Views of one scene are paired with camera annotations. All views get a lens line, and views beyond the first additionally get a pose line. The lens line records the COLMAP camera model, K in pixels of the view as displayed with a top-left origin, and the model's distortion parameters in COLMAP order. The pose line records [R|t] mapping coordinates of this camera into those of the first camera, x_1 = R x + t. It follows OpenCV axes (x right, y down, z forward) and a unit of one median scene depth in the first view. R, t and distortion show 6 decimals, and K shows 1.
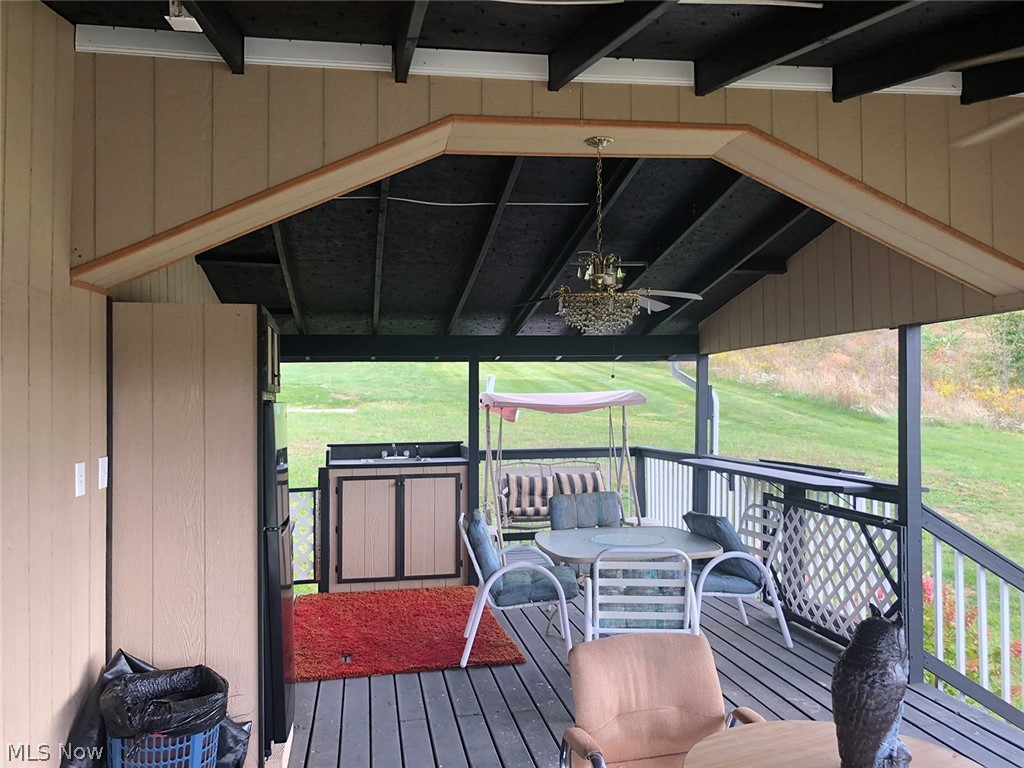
lens RADIAL K [[835.3, 0, 512.0], [0, 835.3, 384.0], [0, 0, 1]] dist [0.020437, -0.011573]
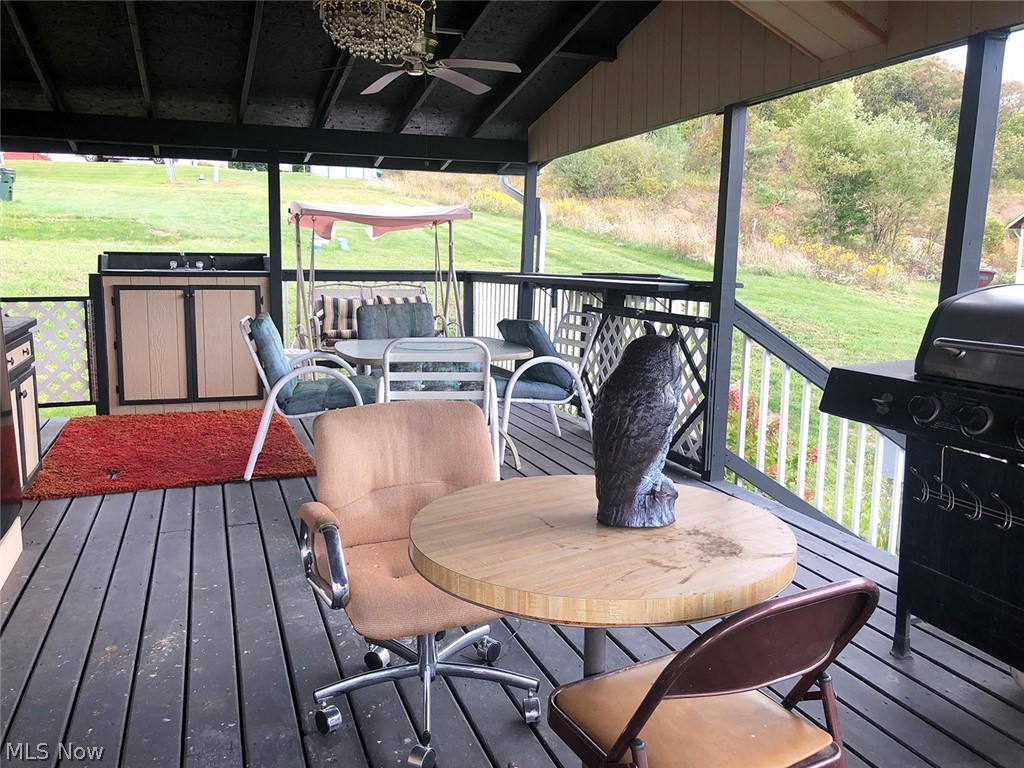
lens RADIAL K [[827.0, 0, 512.0], [0, 827.0, 384.0], [0, 0, 1]] dist [0.060127, -0.167642]
pose [[0.985159, -0.003794, 0.171601, 0.059182], [-0.024311, 0.986592, 0.161383, 0.071770], [-0.169912, -0.163160, 0.971858, 0.083550]]
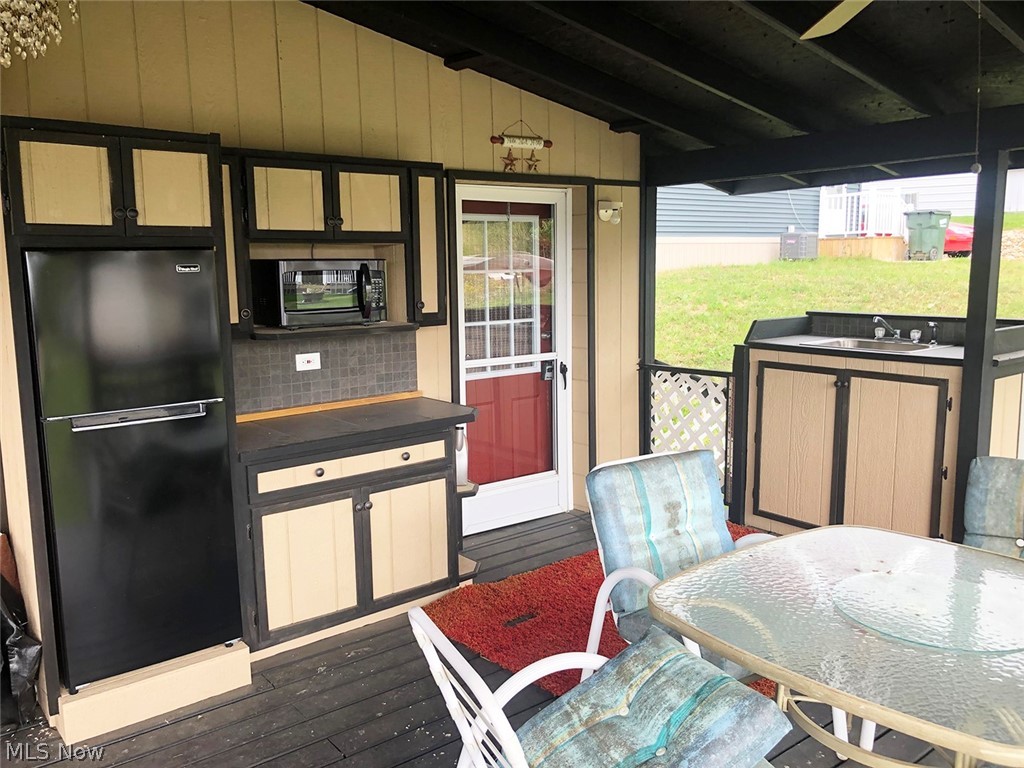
lens RADIAL K [[835.3, 0, 512.0], [0, 835.3, 384.0], [0, 0, 1]] dist [0.020437, -0.011573]
pose [[0.476143, 0.133439, -0.869185, 0.322320], [0.024229, 0.986054, 0.164654, 0.016324], [0.879034, -0.099458, 0.466269, 0.588603]]
